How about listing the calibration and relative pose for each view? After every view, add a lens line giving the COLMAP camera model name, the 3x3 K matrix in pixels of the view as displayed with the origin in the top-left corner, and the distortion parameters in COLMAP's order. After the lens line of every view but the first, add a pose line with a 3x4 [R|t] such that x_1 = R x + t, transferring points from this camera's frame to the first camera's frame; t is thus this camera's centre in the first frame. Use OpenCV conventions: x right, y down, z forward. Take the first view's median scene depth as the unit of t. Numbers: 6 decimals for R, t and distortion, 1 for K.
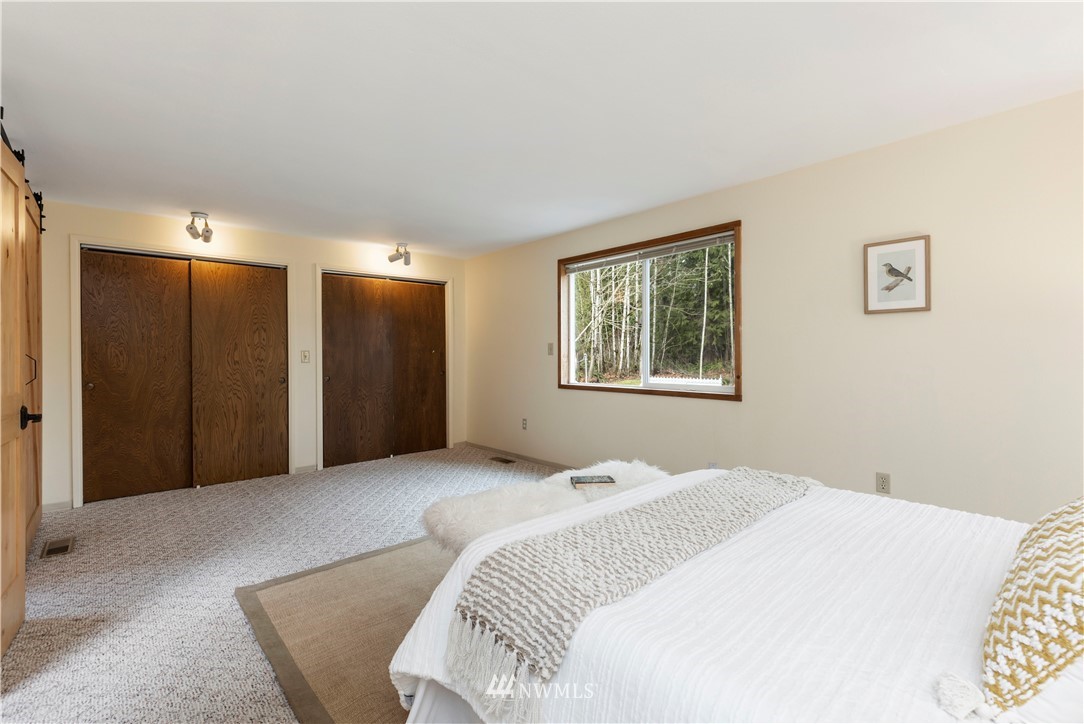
lens RADIAL K [[495.0, 0, 539.1], [0, 495.0, 360.4], [0, 0, 1]] dist [0.002308, 0.000744]
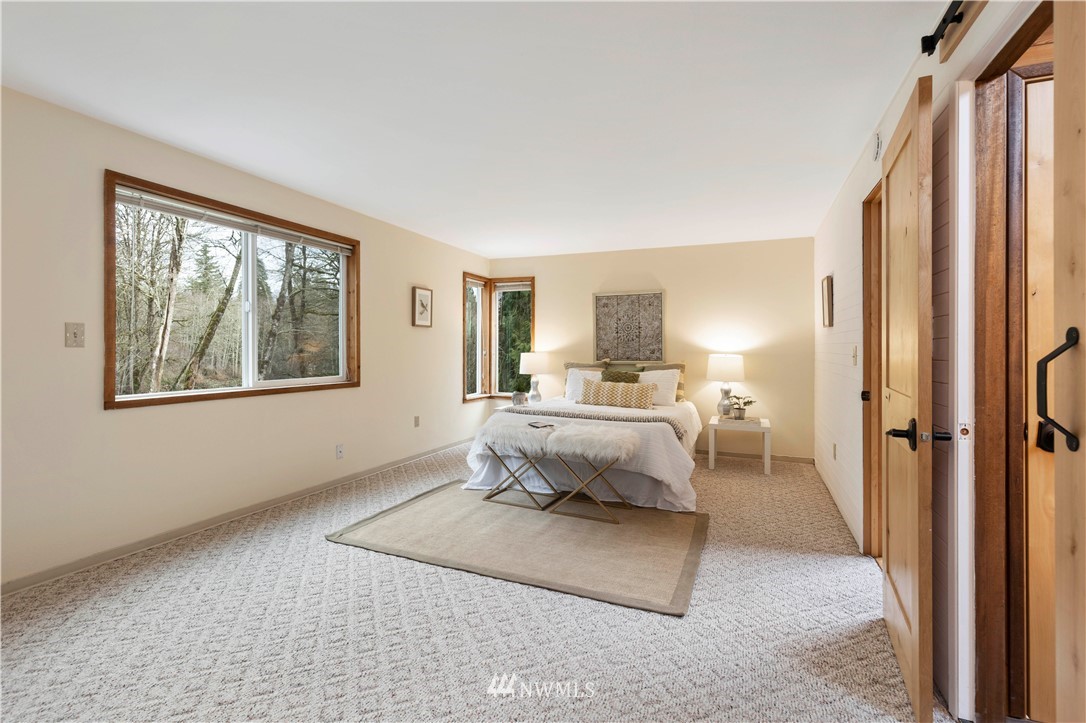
lens RADIAL K [[495.9, 0, 539.9], [0, 495.9, 352.8], [0, 0, 1]] dist [0.002308, 0.000744]
pose [[-0.437451, -0.003767, 0.899234, -1.171215], [0.004798, 0.999967, 0.006522, -0.010824], [-0.899229, 0.007168, -0.437419, 1.459293]]
